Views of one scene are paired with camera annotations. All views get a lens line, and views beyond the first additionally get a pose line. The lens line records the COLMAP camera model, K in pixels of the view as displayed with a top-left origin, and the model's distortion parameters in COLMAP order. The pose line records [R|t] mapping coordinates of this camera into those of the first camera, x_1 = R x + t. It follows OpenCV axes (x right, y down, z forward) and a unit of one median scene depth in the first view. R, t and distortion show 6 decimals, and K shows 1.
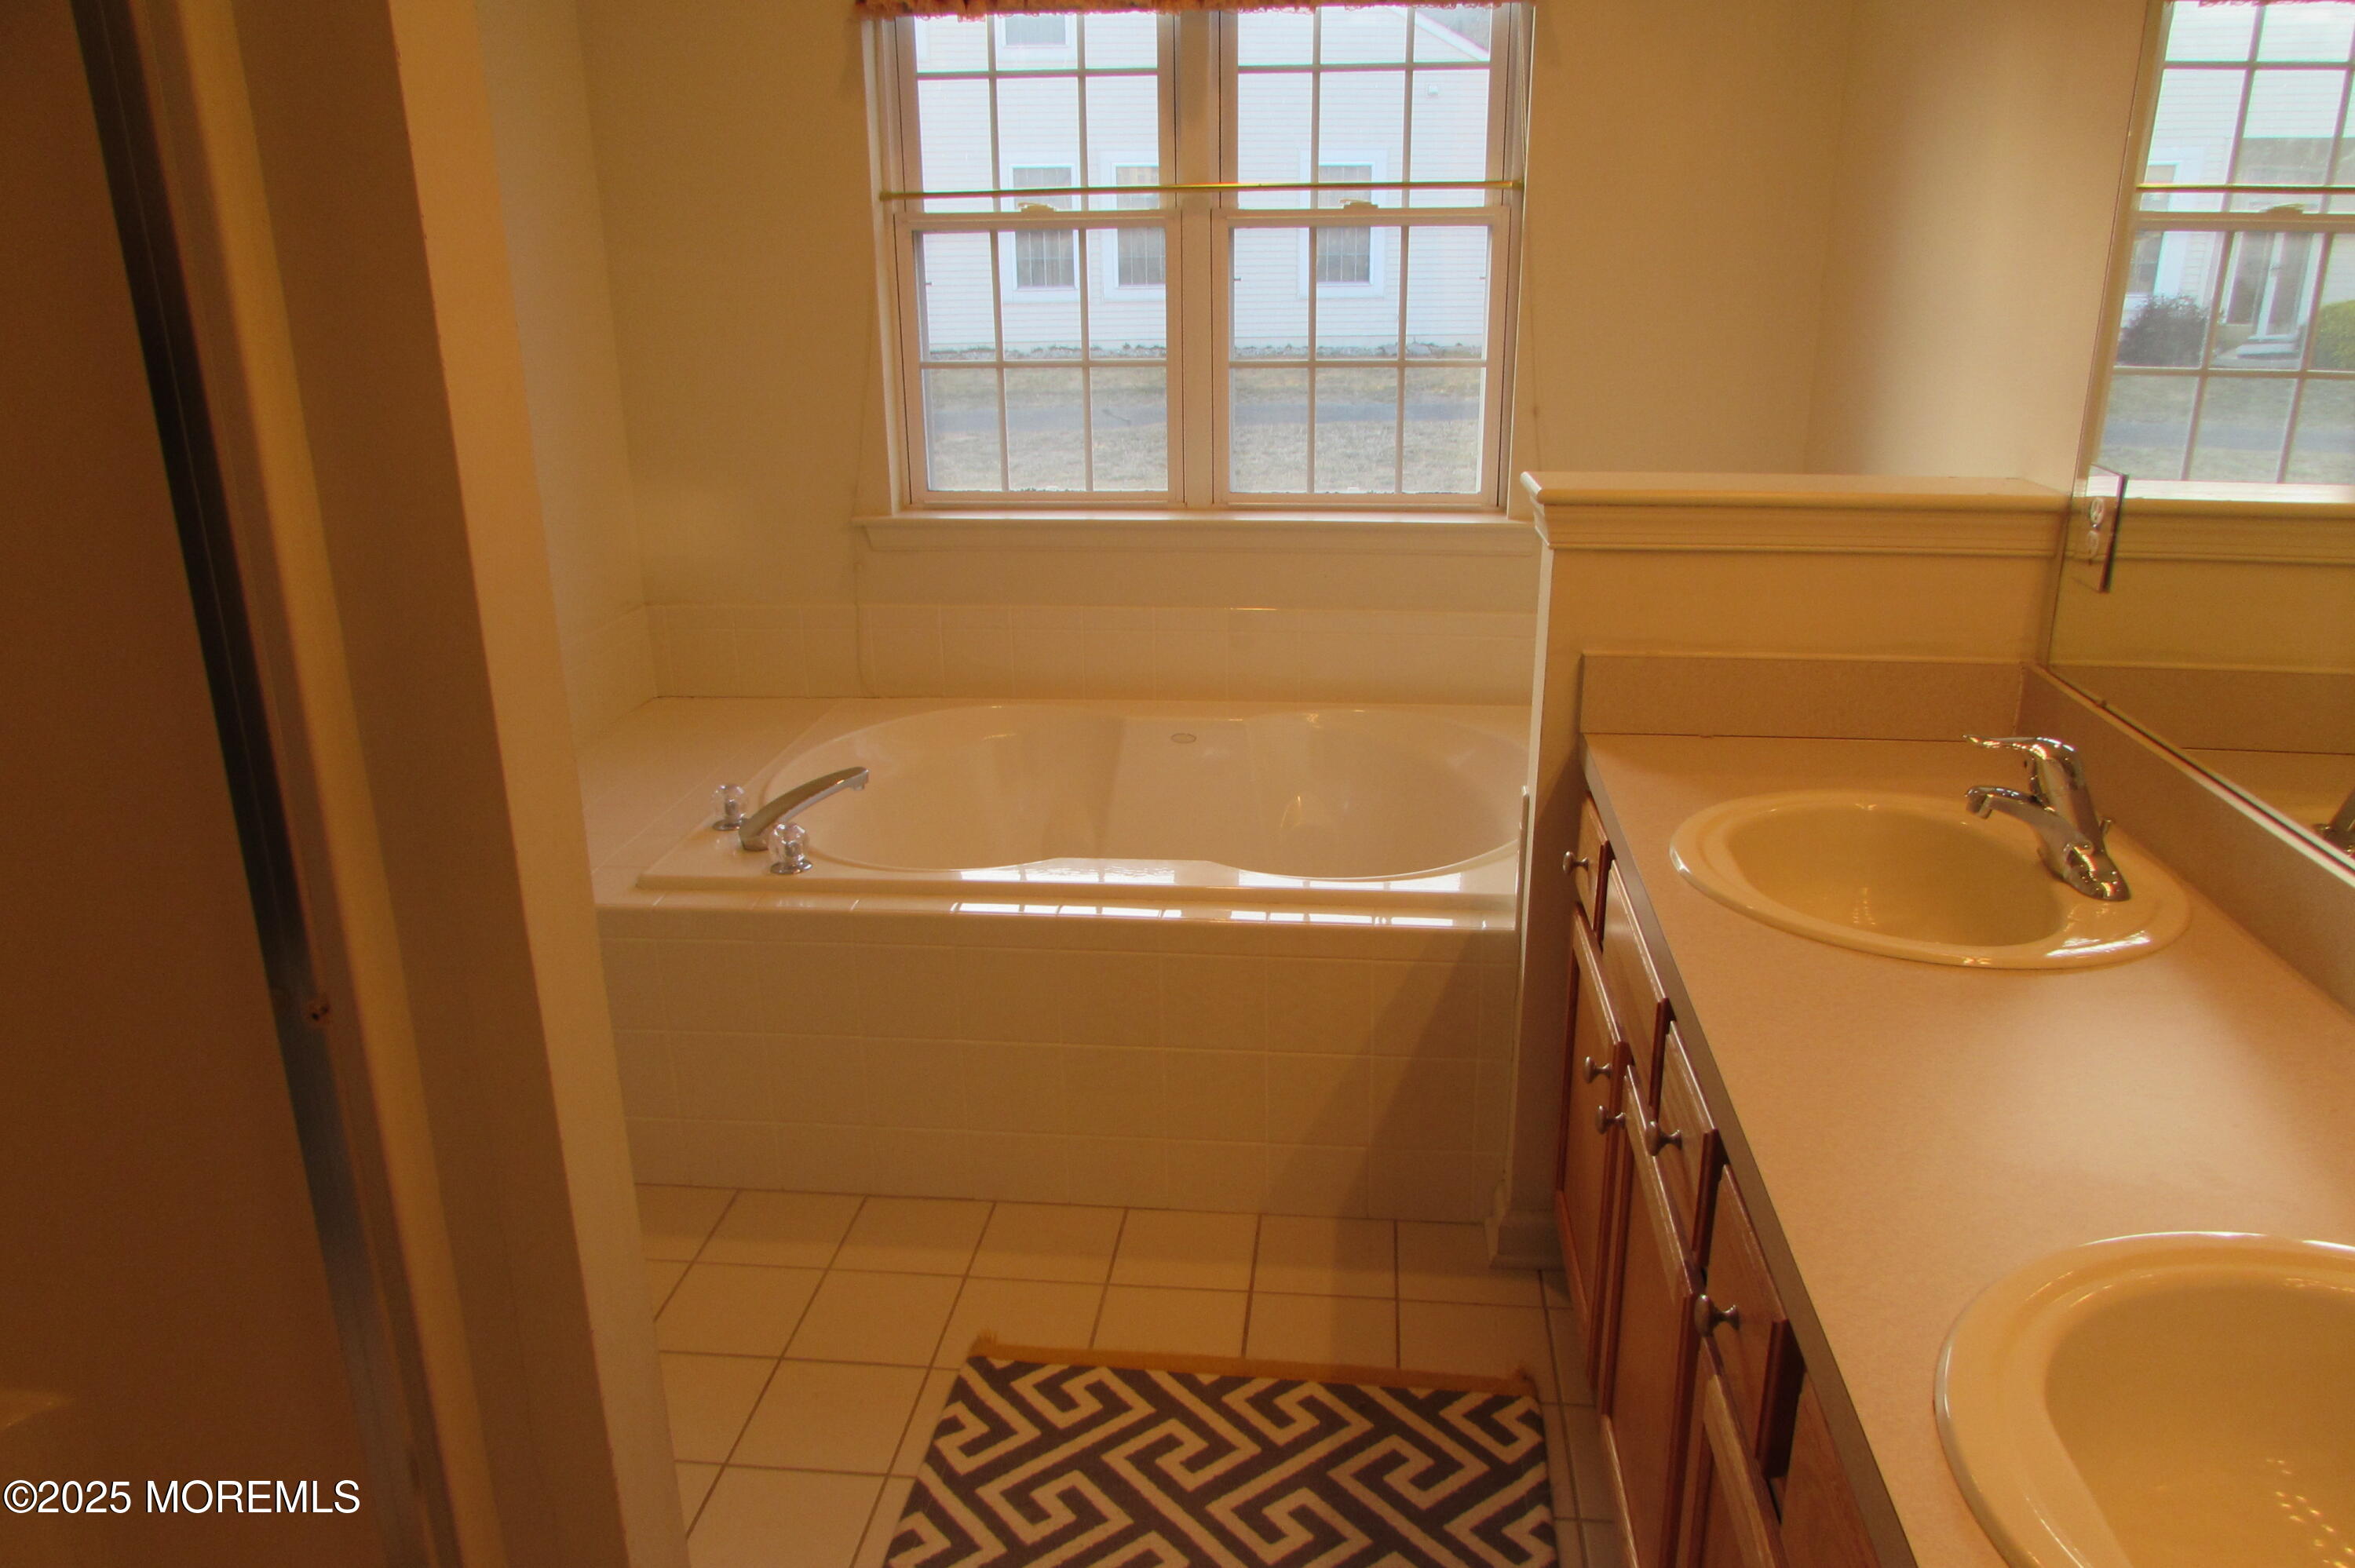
lens RADIAL K [[1706.3, 0, 1175.9], [0, 1706.3, 778.7], [0, 0, 1]] dist [-0.028202, 0.035932]
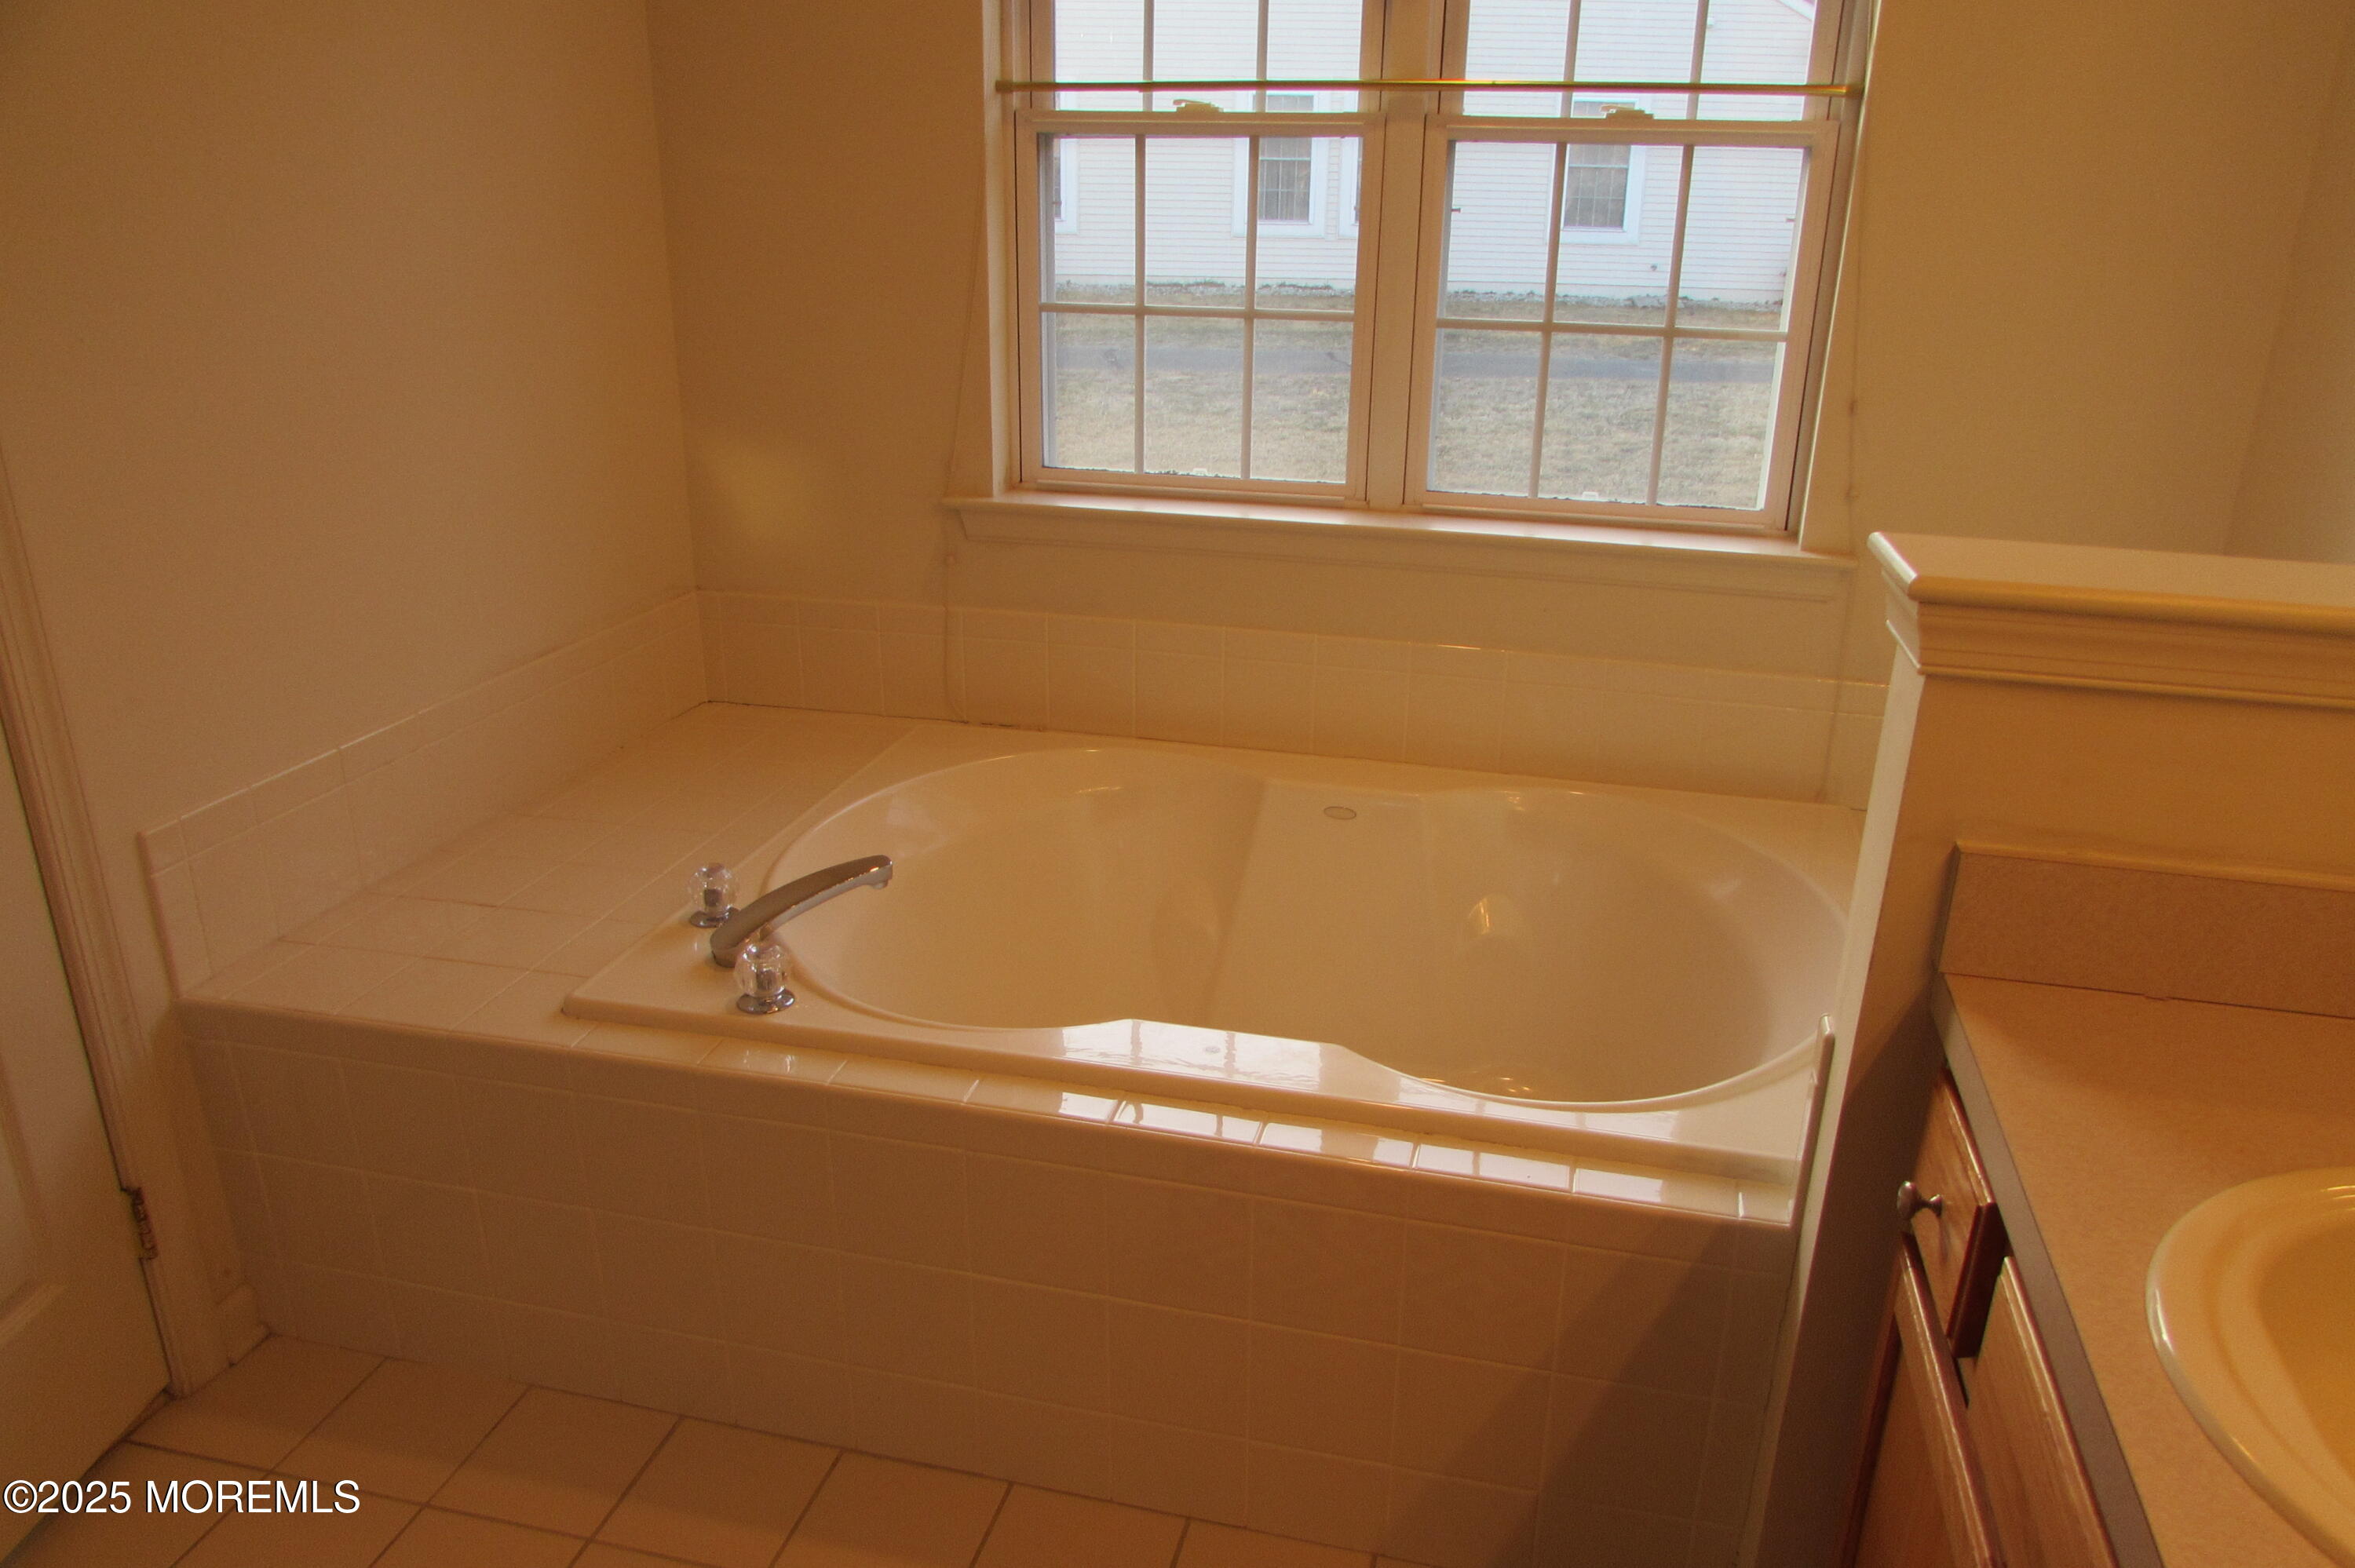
lens RADIAL K [[1700.5, 0, 1186.3], [0, 1700.5, 791.7], [0, 0, 1]] dist [-0.033288, 0.000393]
pose [[0.990958, 0.071545, -0.113504, 0.021724], [-0.066580, 0.996676, 0.046948, -0.064321], [0.116485, -0.038967, 0.992428, 0.235035]]
